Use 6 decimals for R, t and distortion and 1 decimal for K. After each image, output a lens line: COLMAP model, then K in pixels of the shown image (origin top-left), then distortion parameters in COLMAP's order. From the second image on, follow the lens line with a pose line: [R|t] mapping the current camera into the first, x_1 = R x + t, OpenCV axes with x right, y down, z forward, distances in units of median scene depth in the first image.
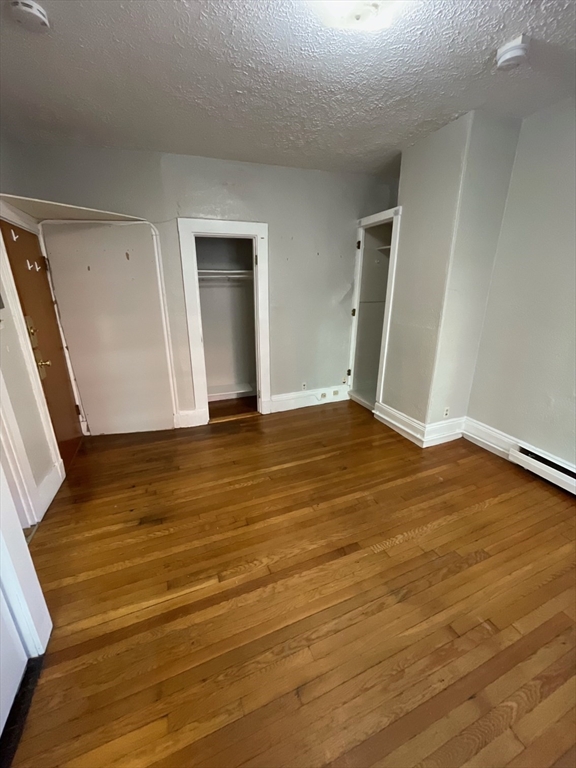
lens RADIAL K [[309.3, 0, 288.8], [0, 309.3, 380.5], [0, 0, 1]] dist [-0.000639, 0.000137]
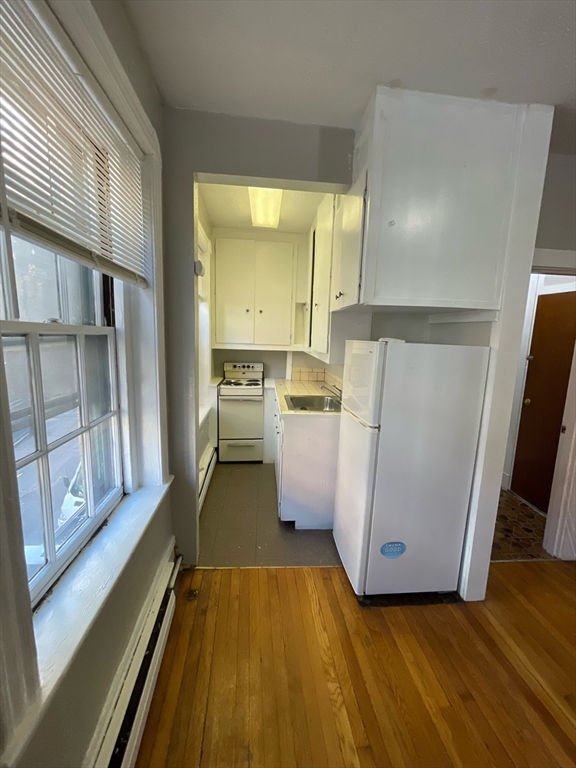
lens RADIAL K [[309.3, 0, 288.8], [0, 309.3, 380.5], [0, 0, 1]] dist [-0.000639, 0.000137]
pose [[-0.272143, 0.140691, -0.951916, 0.368473], [-0.316348, 0.921185, 0.226590, -0.057145], [0.908770, 0.362801, -0.206187, 0.127640]]
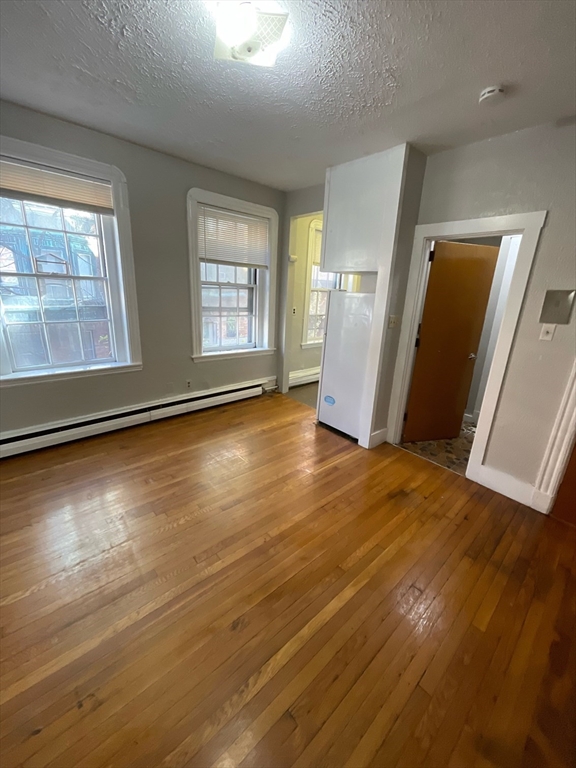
lens RADIAL K [[309.3, 0, 288.8], [0, 309.3, 380.5], [0, 0, 1]] dist [-0.000639, 0.000137]
pose [[-0.939810, 0.057128, -0.336887, 0.307402], [-0.142807, 0.830020, 0.539140, -0.462569], [0.310423, 0.554799, -0.771904, 1.477565]]
